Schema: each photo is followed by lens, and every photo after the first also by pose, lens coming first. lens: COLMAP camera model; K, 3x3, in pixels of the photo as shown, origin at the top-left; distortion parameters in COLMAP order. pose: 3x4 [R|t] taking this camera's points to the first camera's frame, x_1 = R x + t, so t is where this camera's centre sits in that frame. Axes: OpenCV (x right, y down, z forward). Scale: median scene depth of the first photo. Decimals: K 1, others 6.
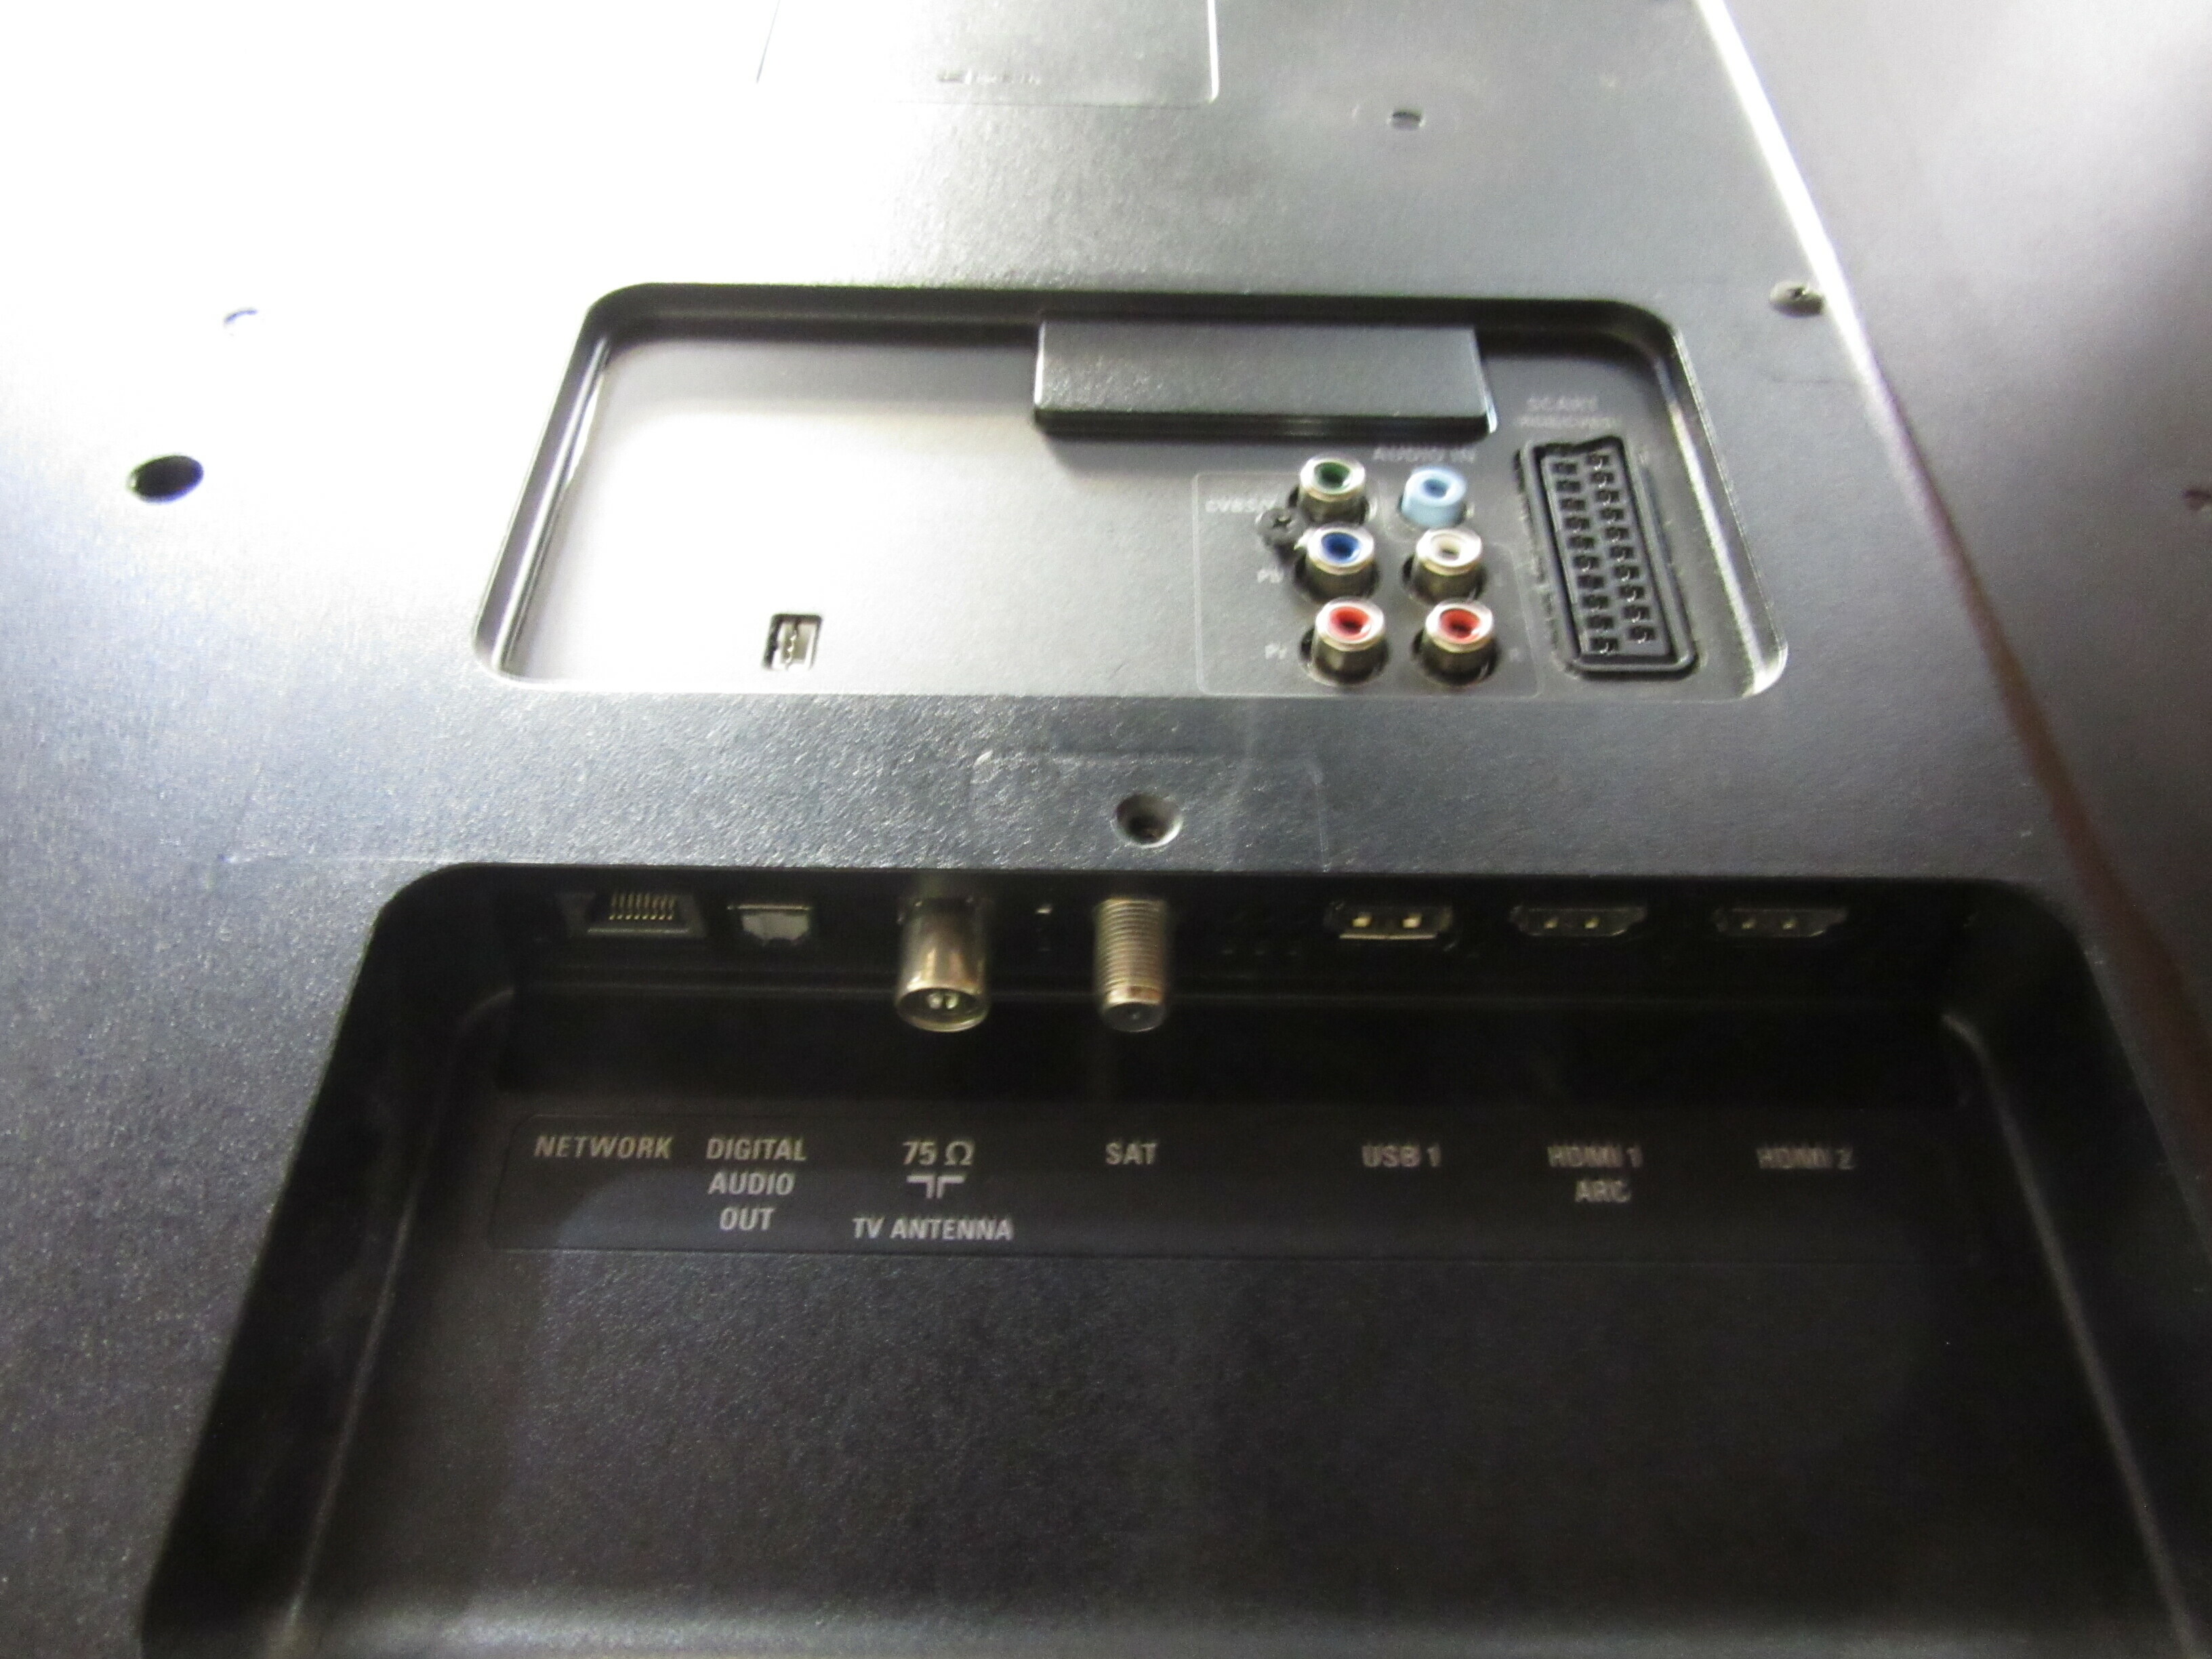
lens RADIAL K [[1641.6, 0, 1132.2], [0, 1641.6, 826.3], [0, 0, 1]] dist [-0.026353, 0.000971]
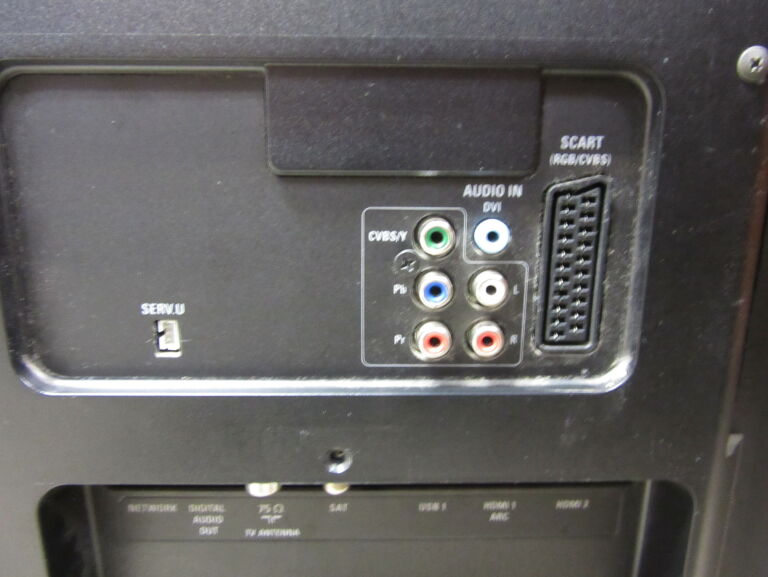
lens RADIAL K [[569.9, 0, 393.1], [0, 569.9, 287.4], [0, 0, 1]] dist [-0.026353, 0.000971]
pose [[0.999770, 0.003864, 0.021087, 0.073154], [-0.018817, 0.629400, 0.776854, -0.821472], [-0.010270, -0.777072, 0.629328, 0.678830]]
